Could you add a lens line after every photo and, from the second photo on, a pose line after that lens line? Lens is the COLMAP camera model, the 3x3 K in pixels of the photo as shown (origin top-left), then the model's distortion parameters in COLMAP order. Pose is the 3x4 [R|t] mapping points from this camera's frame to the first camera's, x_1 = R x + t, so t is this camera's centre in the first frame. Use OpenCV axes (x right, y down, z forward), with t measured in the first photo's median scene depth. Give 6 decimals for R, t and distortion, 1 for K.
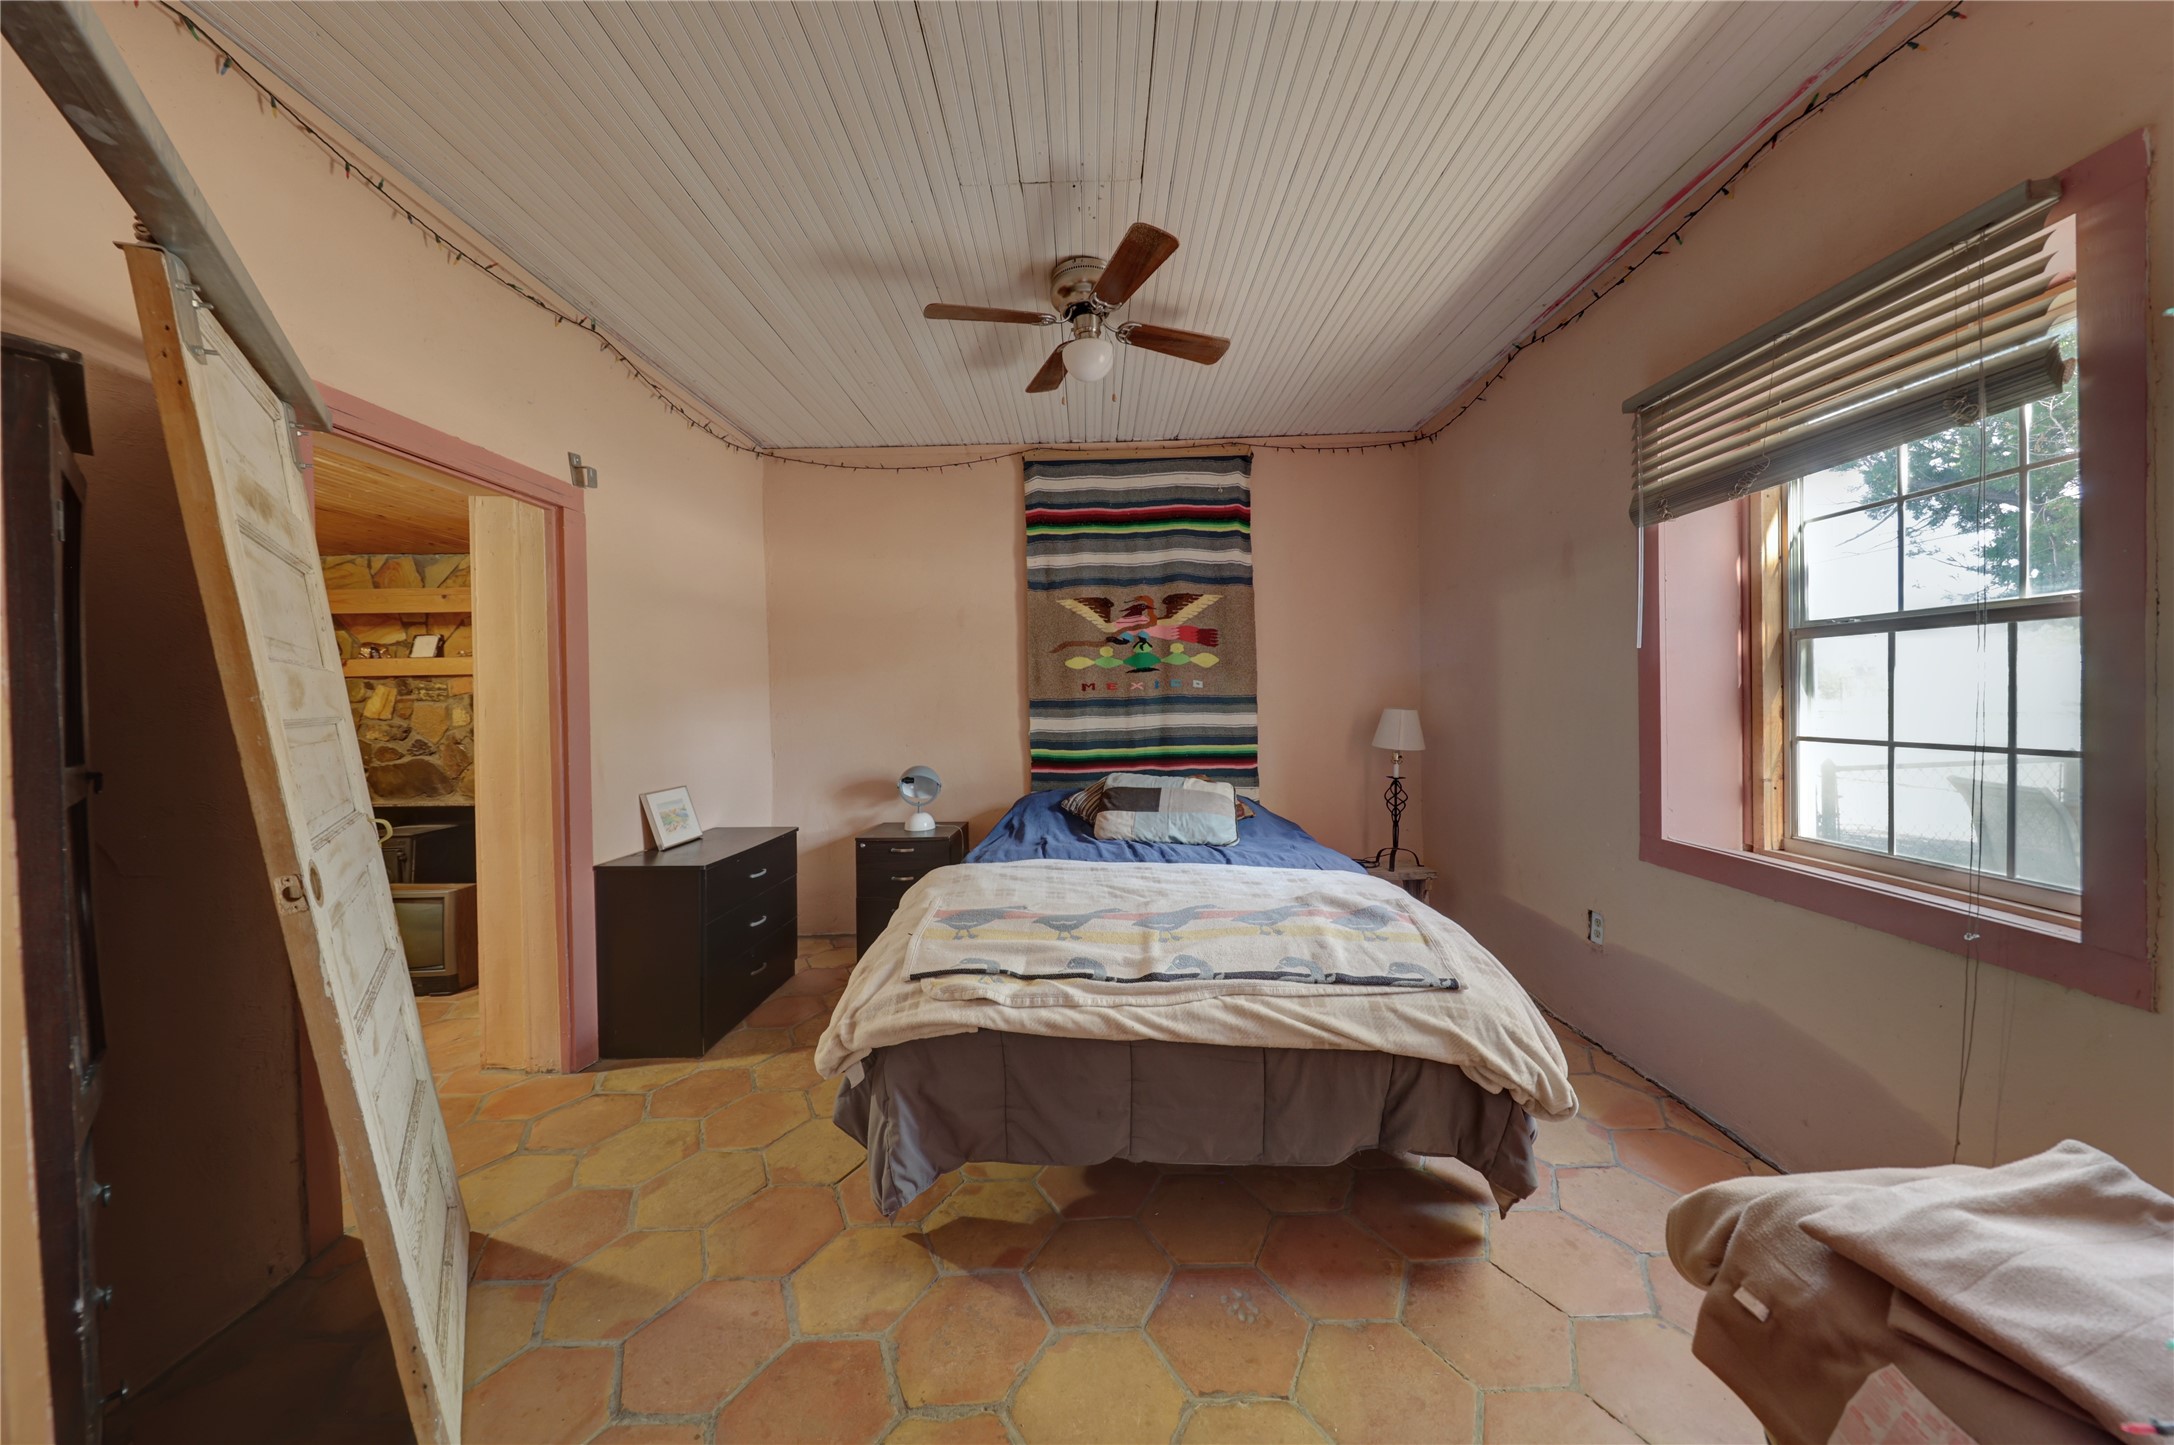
lens RADIAL K [[703.7, 0, 1087.0], [0, 703.7, 722.5], [0, 0, 1]] dist [-0.001593, -0.000119]
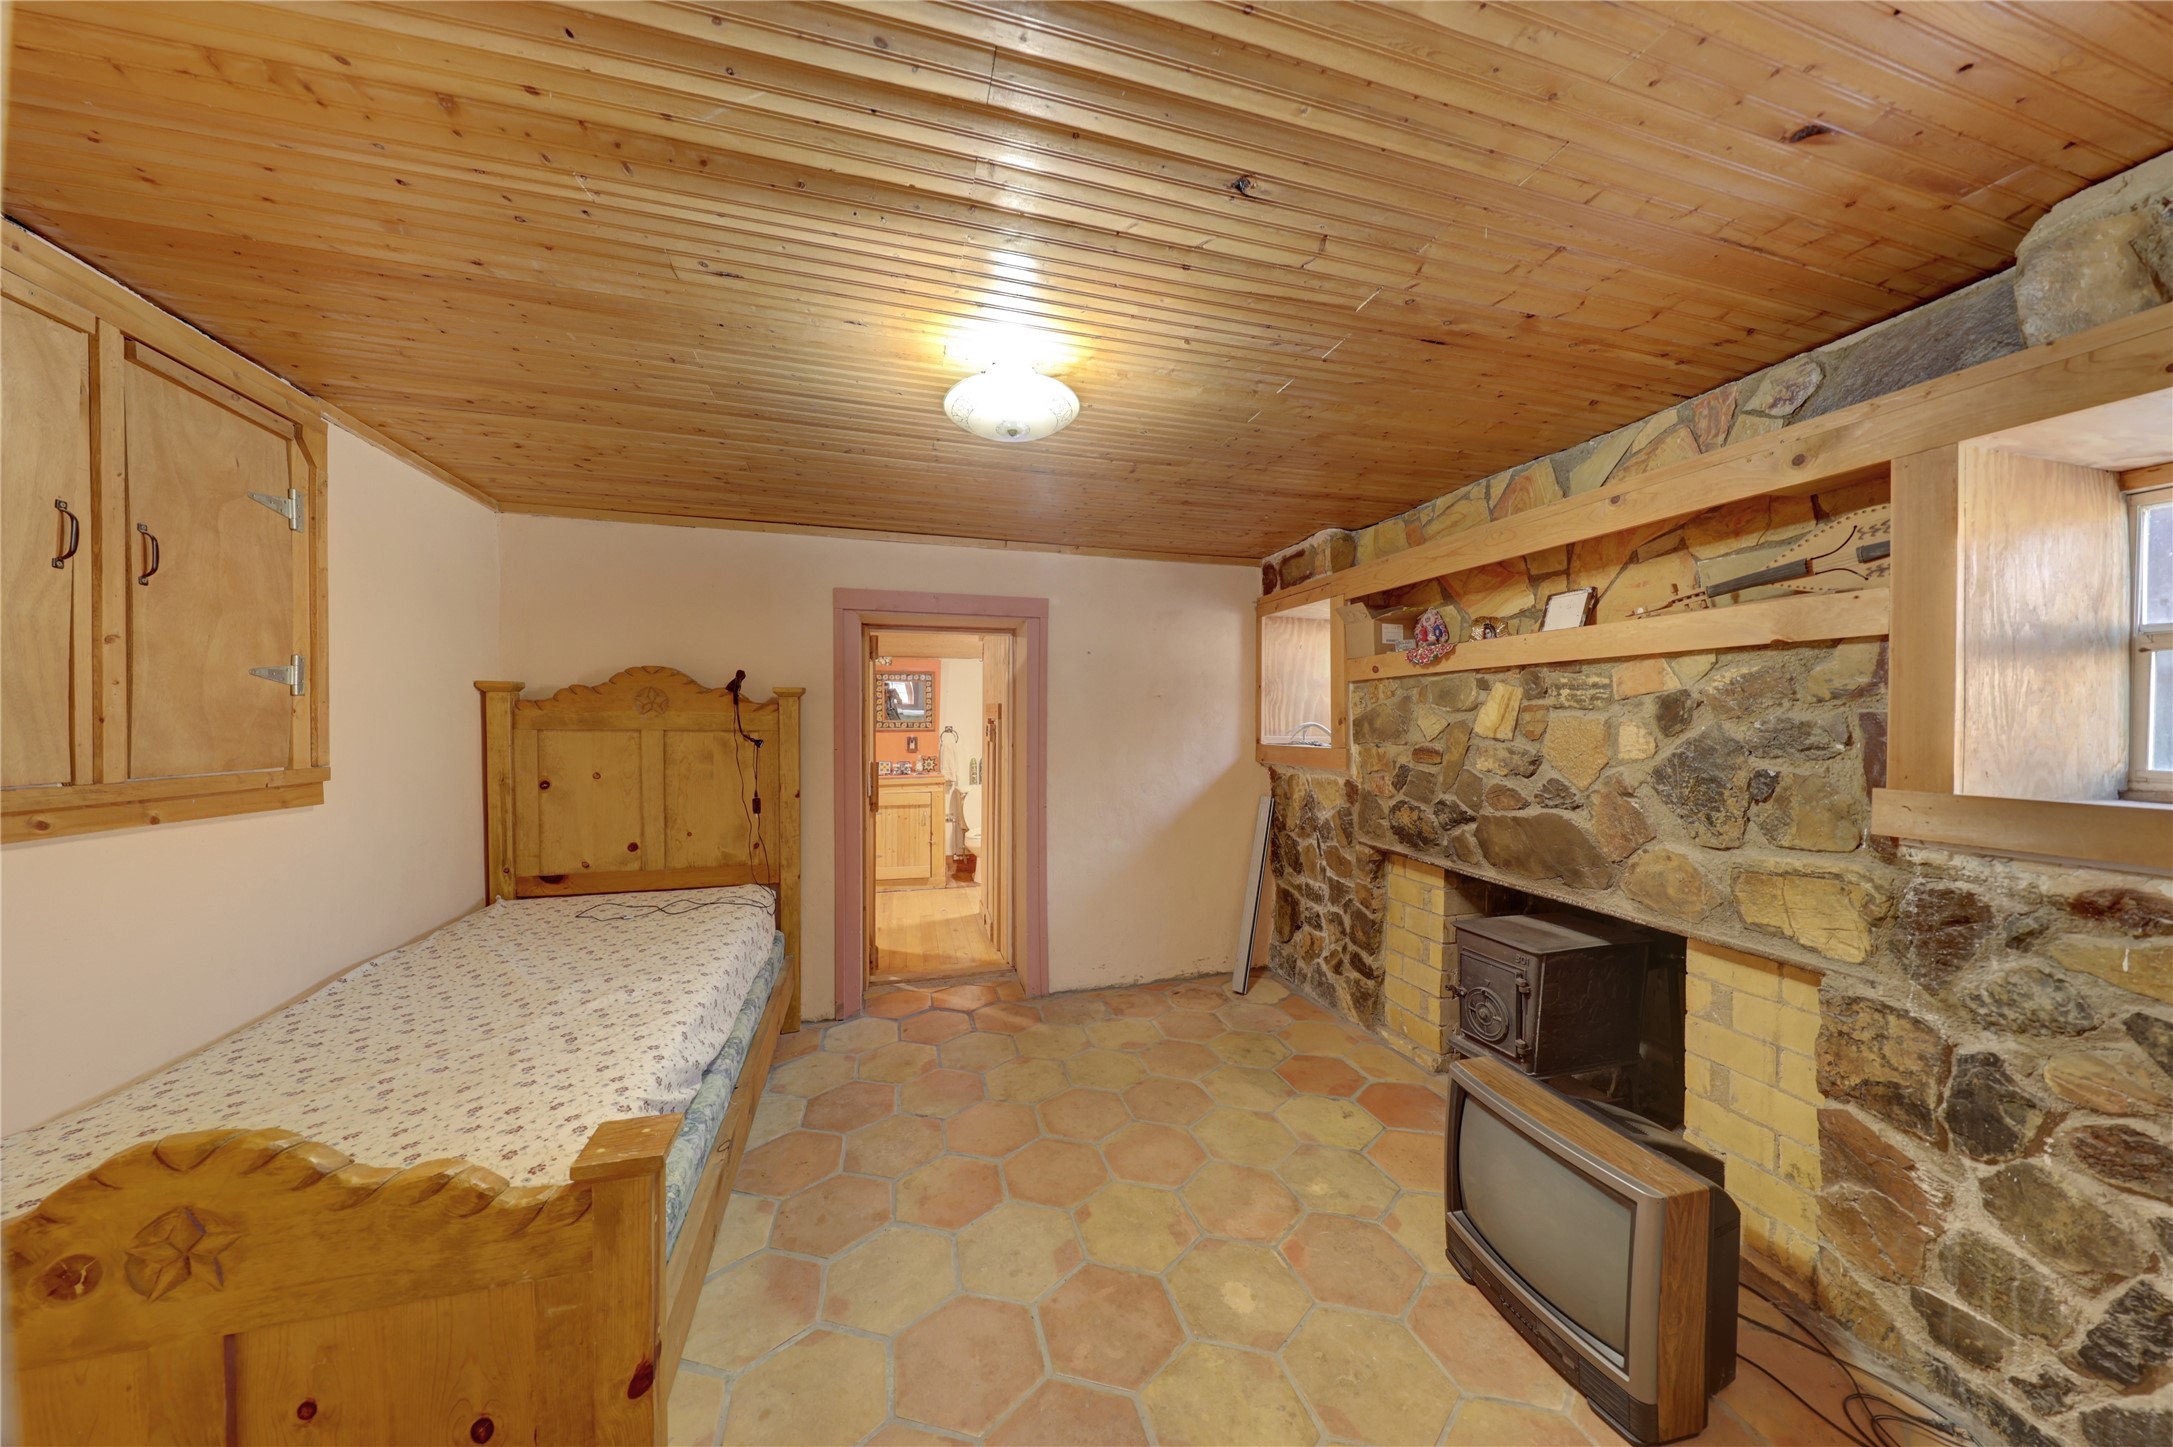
lens RADIAL K [[703.4, 0, 1086.5], [0, 703.4, 723.5], [0, 0, 1]] dist [-0.001593, -0.000119]
pose [[0.289224, 0.025491, -0.956922, -0.530391], [-0.024089, 0.999523, 0.019345, -0.021024], [0.956958, 0.017456, 0.289700, 0.488147]]
